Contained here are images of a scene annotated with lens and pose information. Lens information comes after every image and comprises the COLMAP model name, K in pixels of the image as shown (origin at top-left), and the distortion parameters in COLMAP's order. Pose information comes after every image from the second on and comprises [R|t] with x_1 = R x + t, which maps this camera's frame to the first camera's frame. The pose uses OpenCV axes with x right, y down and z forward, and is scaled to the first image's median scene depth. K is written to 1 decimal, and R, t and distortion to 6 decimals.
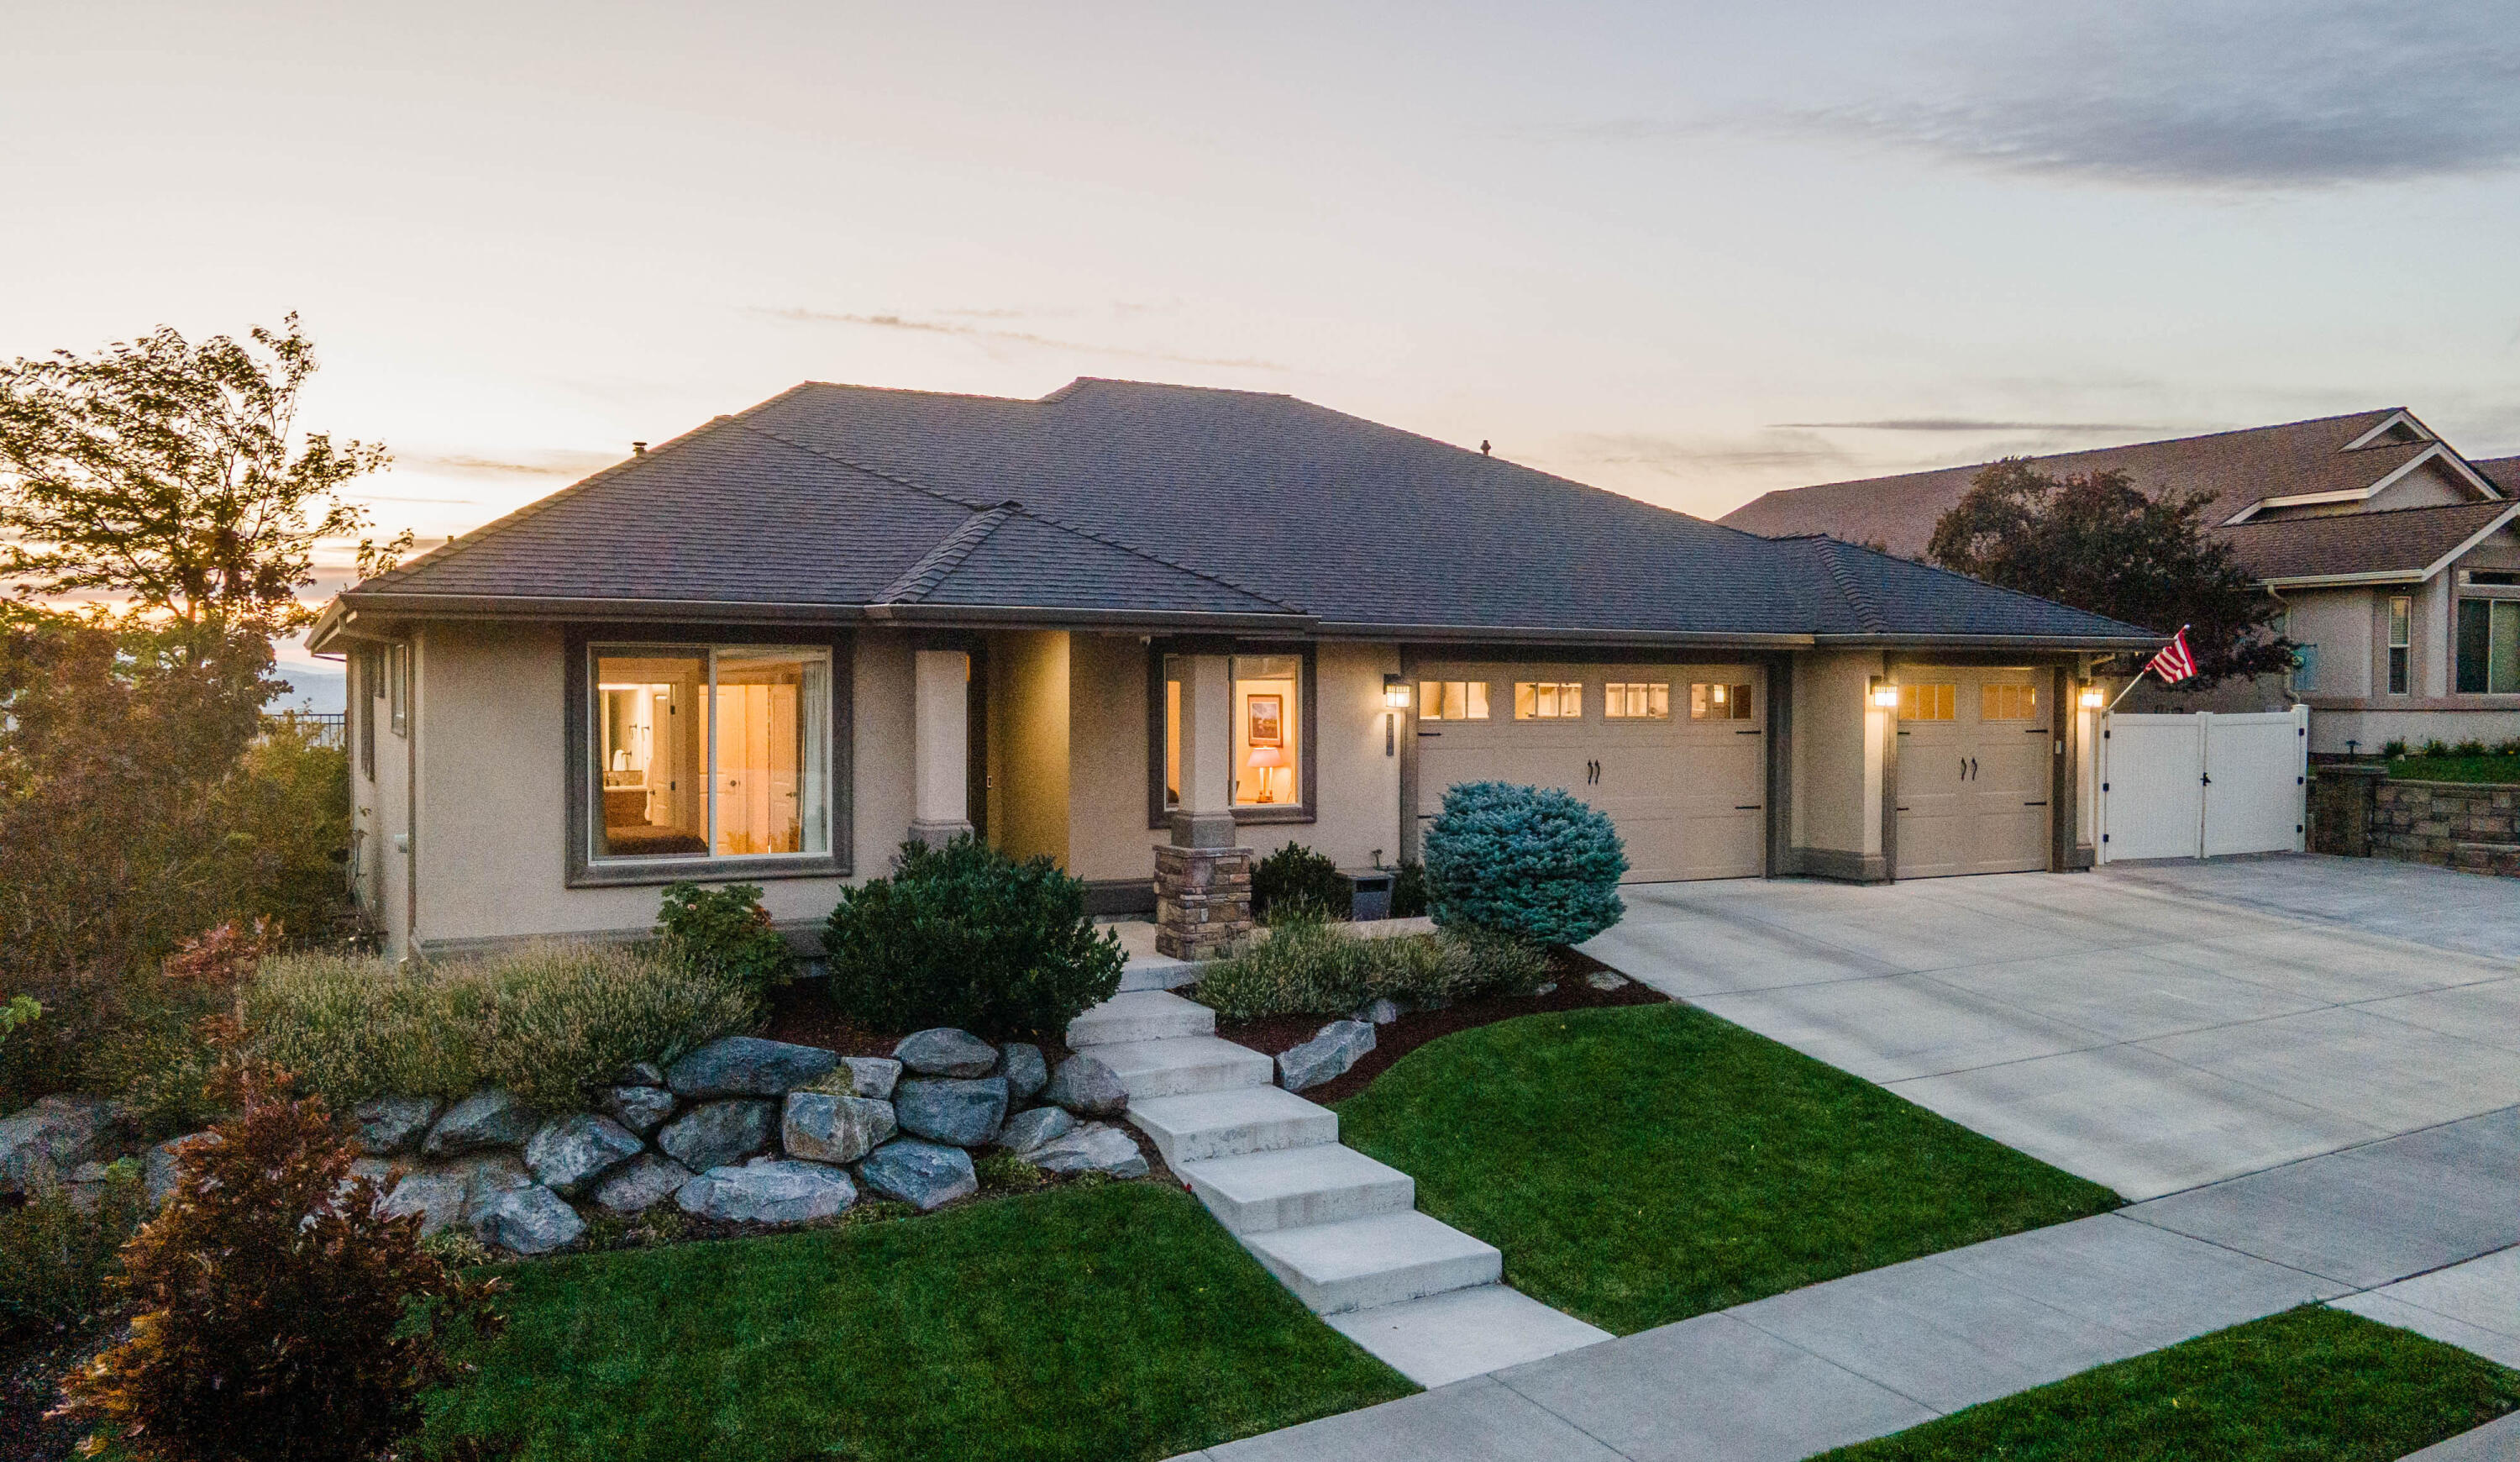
lens RADIAL K [[1823.5, 0, 1273.0], [0, 1823.5, 832.2], [0, 0, 1]] dist [0.028199, 0.011243]
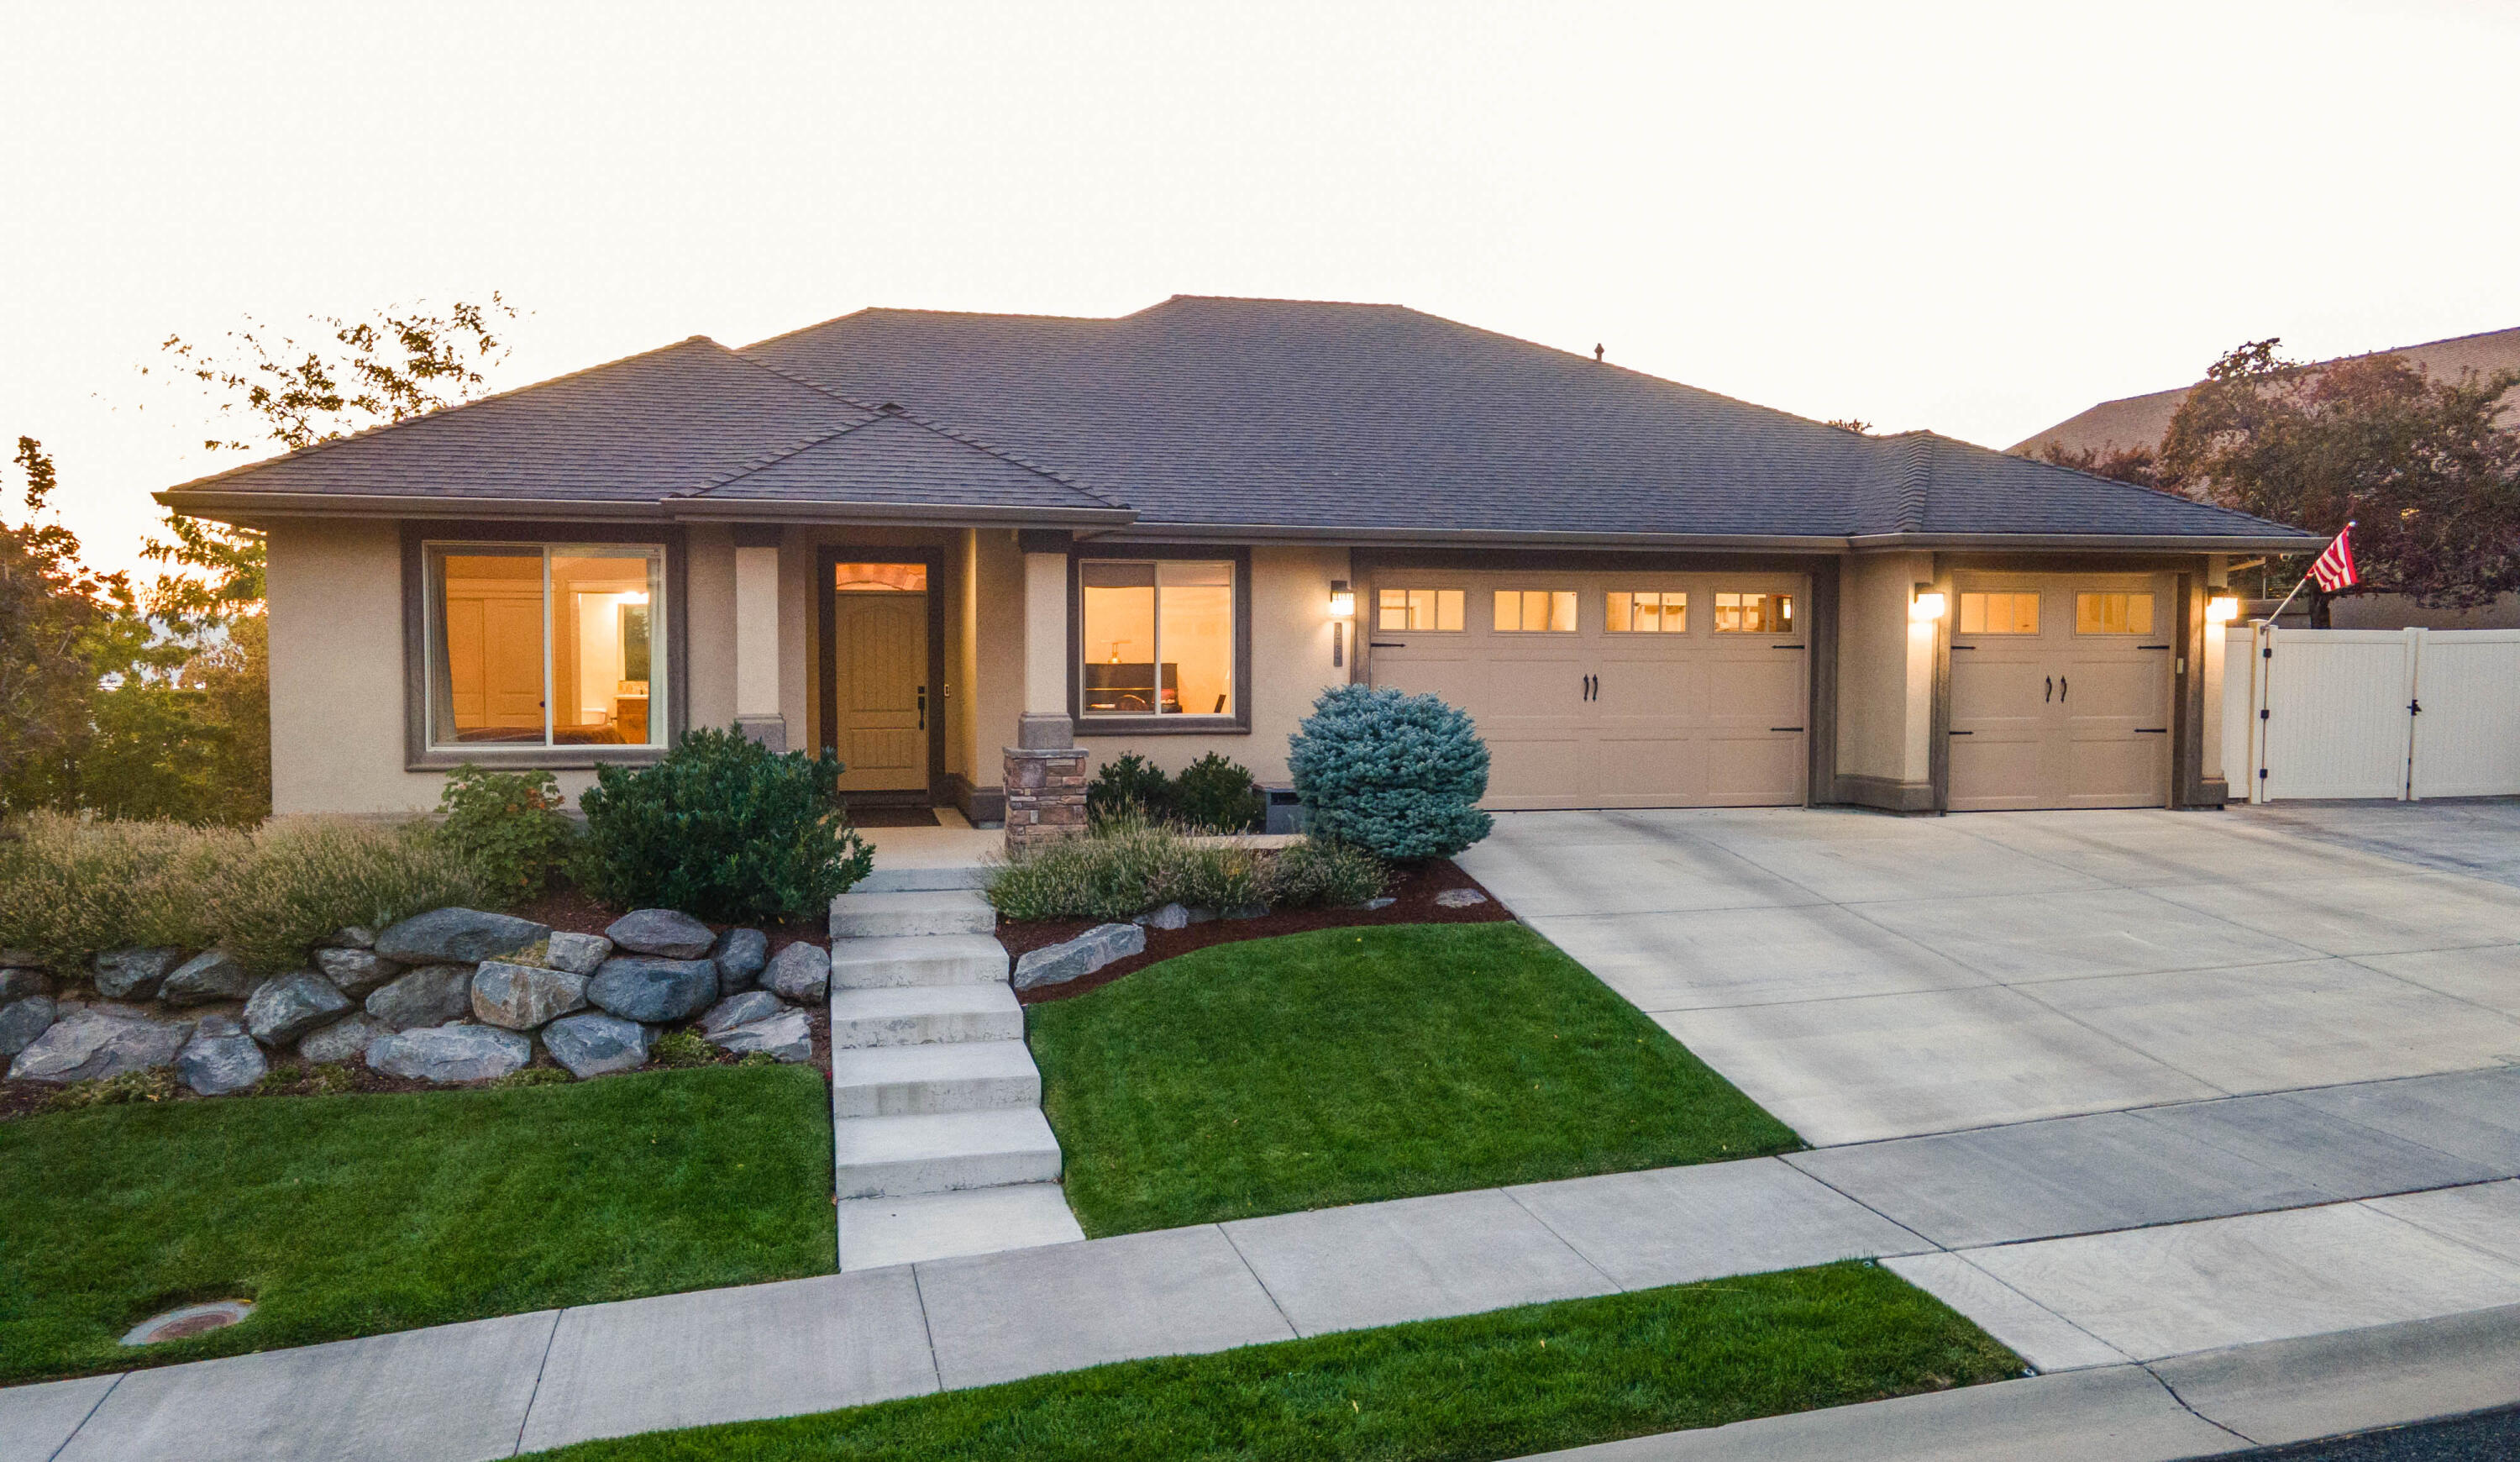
lens RADIAL K [[1823.5, 0, 1273.0], [0, 1823.5, 832.2], [0, 0, 1]] dist [0.028199, 0.011243]
pose [[0.970688, 0.024206, -0.239122, 0.400497], [-0.018107, 0.999453, 0.027672, 0.029623], [0.239661, -0.022531, 0.970595, 0.086597]]
